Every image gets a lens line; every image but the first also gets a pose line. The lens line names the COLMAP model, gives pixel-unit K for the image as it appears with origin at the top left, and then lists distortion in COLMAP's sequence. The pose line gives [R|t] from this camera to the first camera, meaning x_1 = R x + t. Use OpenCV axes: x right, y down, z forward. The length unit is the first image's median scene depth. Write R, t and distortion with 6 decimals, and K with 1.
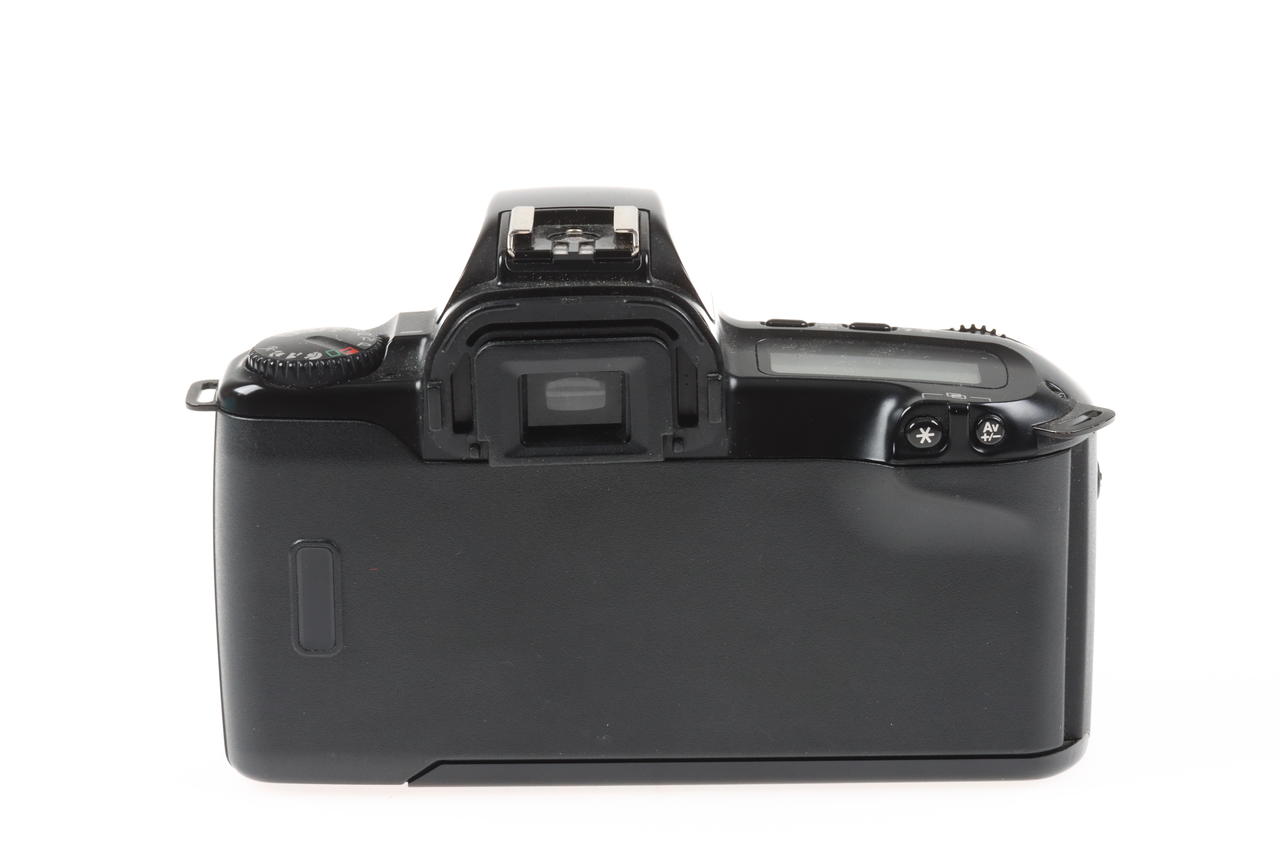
lens RADIAL K [[4146.7, 0, 640.0], [0, 4146.7, 426.5], [0, 0, 1]] dist [-0.014629, 1.718742]
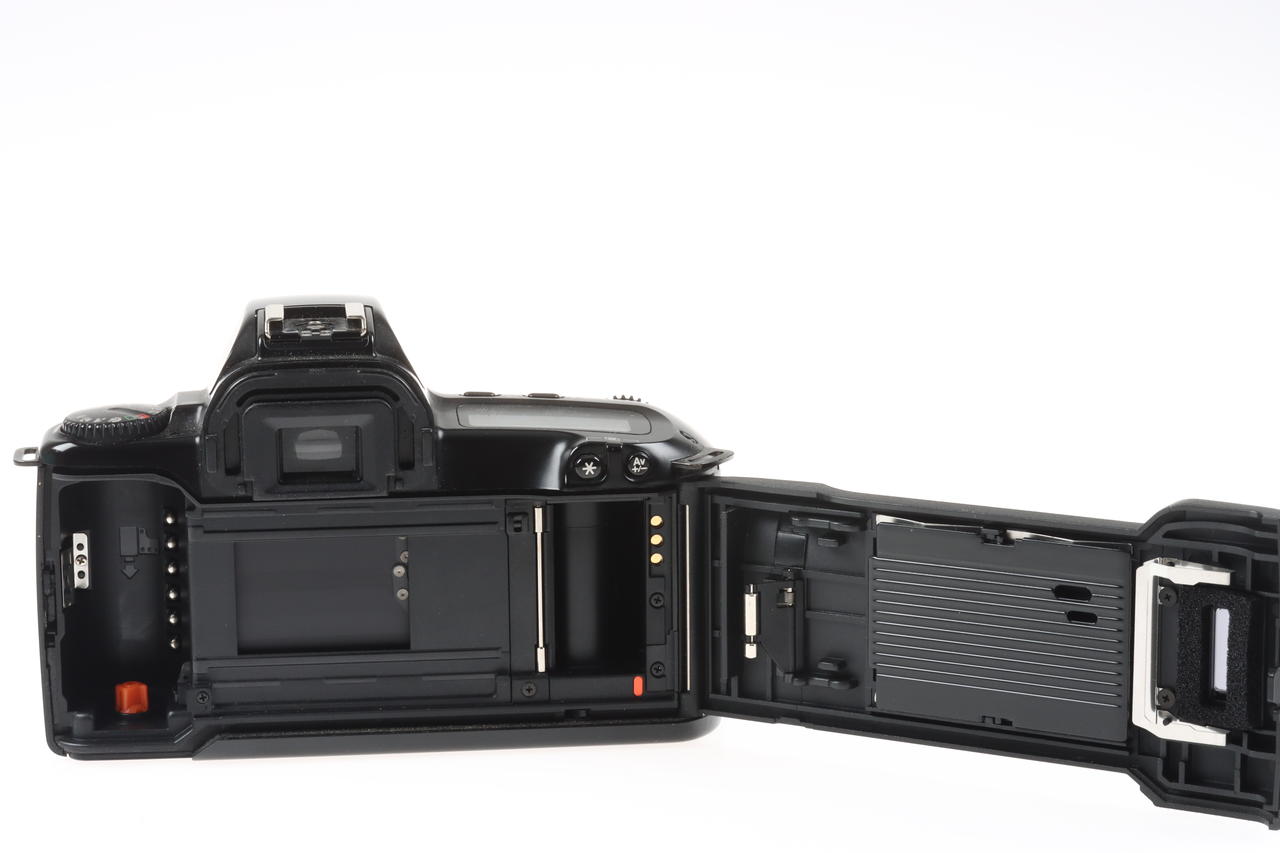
lens RADIAL K [[4146.7, 0, 640.0], [0, 4146.7, 426.5], [0, 0, 1]] dist [-0.014629, 1.718742]
pose [[0.995870, -0.020650, 0.088414, -0.030181], [0.028480, 0.995693, -0.088234, 0.103595], [-0.086211, 0.090387, 0.992168, -0.294920]]
